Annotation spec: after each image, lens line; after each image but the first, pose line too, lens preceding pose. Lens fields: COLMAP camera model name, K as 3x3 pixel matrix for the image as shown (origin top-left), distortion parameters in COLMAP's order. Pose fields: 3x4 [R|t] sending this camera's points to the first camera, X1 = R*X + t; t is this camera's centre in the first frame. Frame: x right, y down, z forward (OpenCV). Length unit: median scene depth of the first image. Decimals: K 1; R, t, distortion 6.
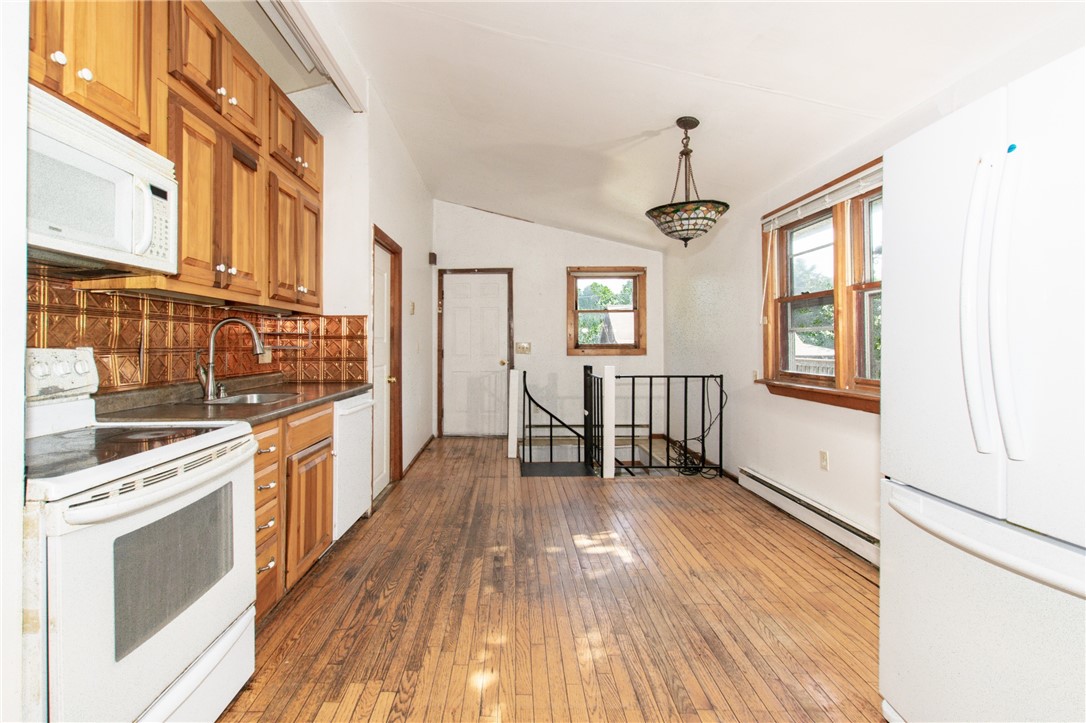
lens RADIAL K [[487.3, 0, 506.5], [0, 487.3, 337.2], [0, 0, 1]] dist [0.000582, -0.000097]
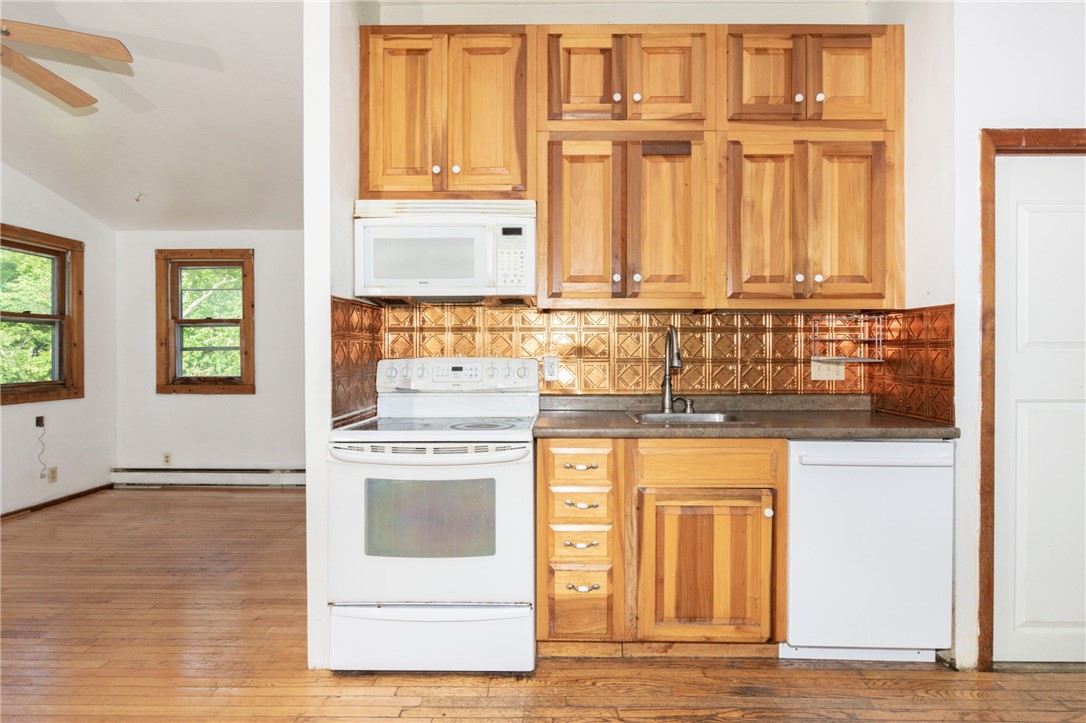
lens RADIAL K [[577.5, 0, 555.6], [0, 577.5, 354.1], [0, 0, 1]] dist [-0.004628, -0.000903]
pose [[-0.003059, 0.004332, -0.999986, 0.617667], [0.013642, 0.999898, 0.004290, 0.005389], [0.999902, -0.013628, -0.003118, 0.928023]]
